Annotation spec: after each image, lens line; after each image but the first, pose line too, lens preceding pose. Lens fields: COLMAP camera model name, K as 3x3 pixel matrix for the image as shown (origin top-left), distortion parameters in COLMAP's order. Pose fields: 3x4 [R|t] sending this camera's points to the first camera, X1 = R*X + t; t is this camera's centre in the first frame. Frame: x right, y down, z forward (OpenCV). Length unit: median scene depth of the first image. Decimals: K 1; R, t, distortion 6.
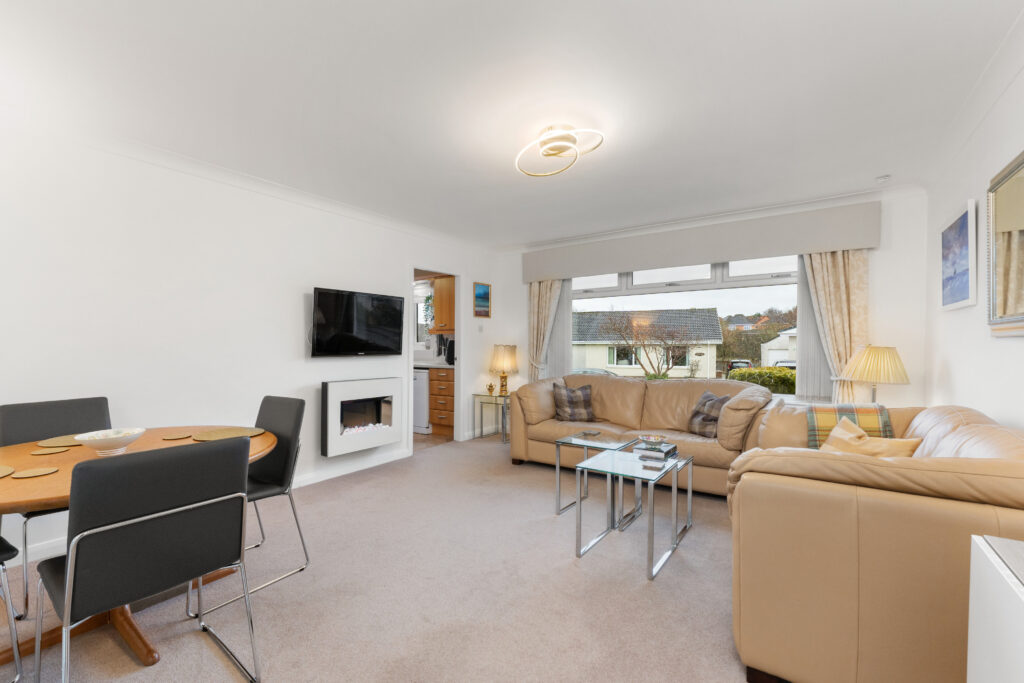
lens RADIAL K [[430.0, 0, 512.4], [0, 430.0, 350.5], [0, 0, 1]] dist [0.001691, 0.000294]
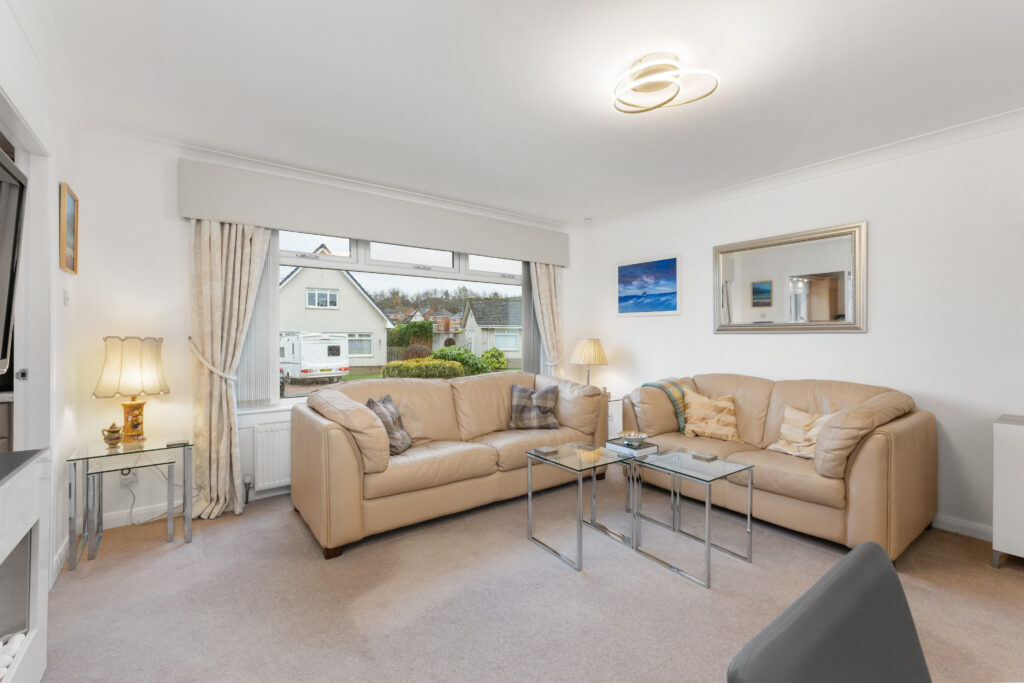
lens RADIAL K [[442.9, 0, 523.2], [0, 442.9, 335.5], [0, 0, 1]] dist [0.001994, 0.000334]
pose [[0.305555, -0.001137, 0.952174, -0.435208], [0.005080, 0.999987, -0.000436, -0.016109], [-0.952161, 0.004970, 0.305557, 0.556585]]
